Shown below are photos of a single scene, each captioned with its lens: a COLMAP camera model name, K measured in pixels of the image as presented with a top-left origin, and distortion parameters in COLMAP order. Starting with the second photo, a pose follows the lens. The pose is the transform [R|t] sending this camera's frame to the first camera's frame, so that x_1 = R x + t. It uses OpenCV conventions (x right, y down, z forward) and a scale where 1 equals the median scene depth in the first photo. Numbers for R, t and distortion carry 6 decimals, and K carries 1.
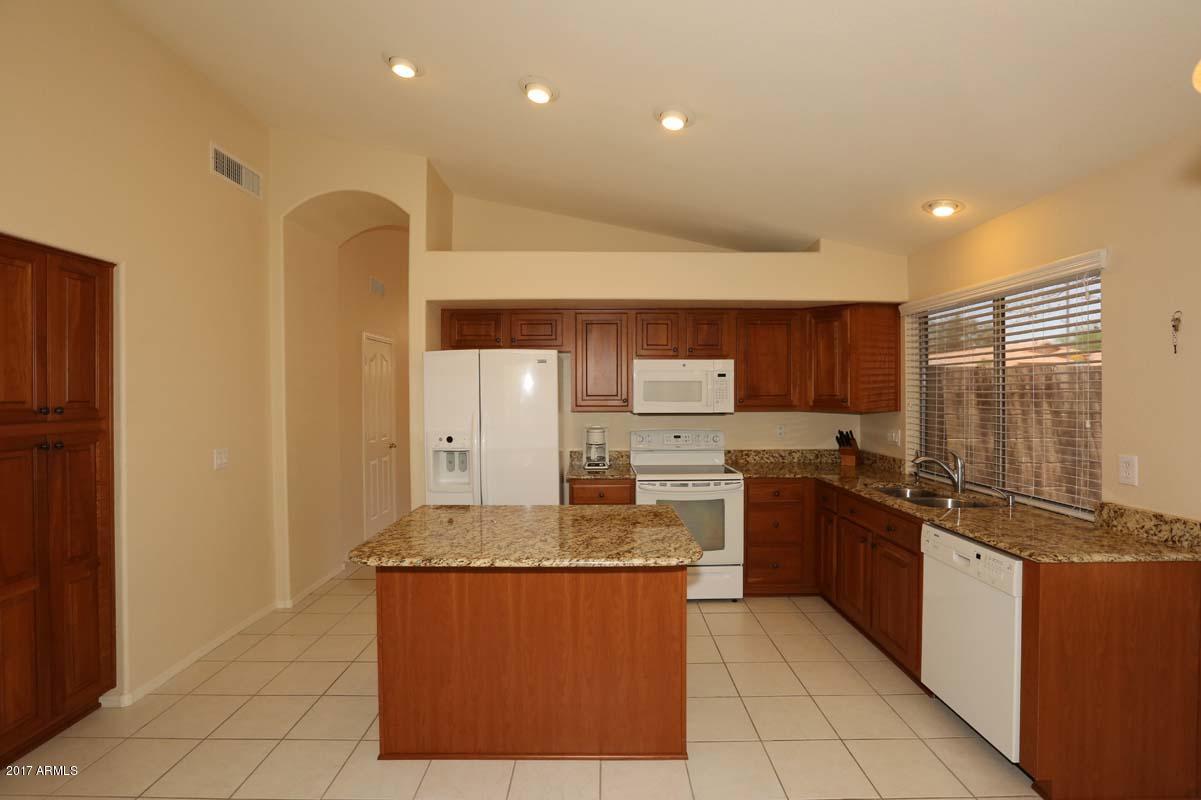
lens RADIAL K [[548.5, 0, 598.1], [0, 548.5, 396.2], [0, 0, 1]] dist [-0.067216, 0.028913]
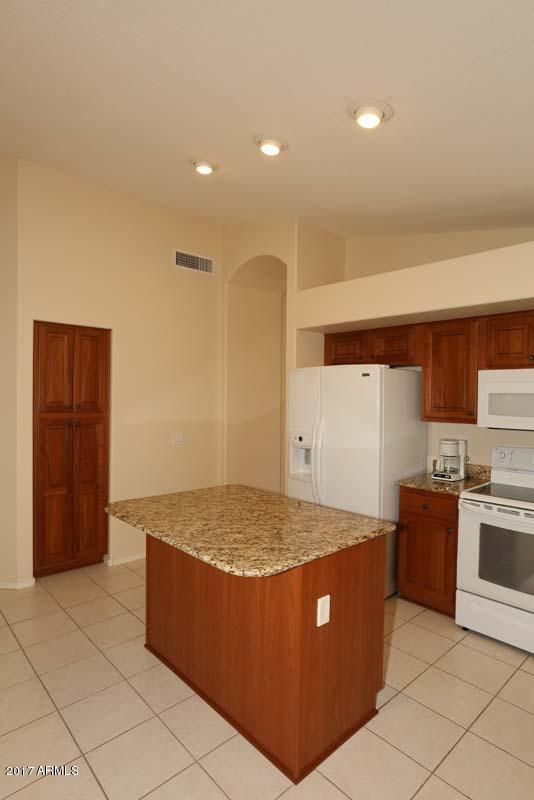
lens RADIAL K [[430.4, 0, 263.6], [0, 430.4, 405.6], [0, 0, 1]] dist [-0.059905, 0.044523]
pose [[0.677333, 0.026368, -0.735204, 0.377819], [-0.020384, 0.999646, 0.017072, -0.011753], [0.735394, 0.003423, 0.677631, 0.248280]]
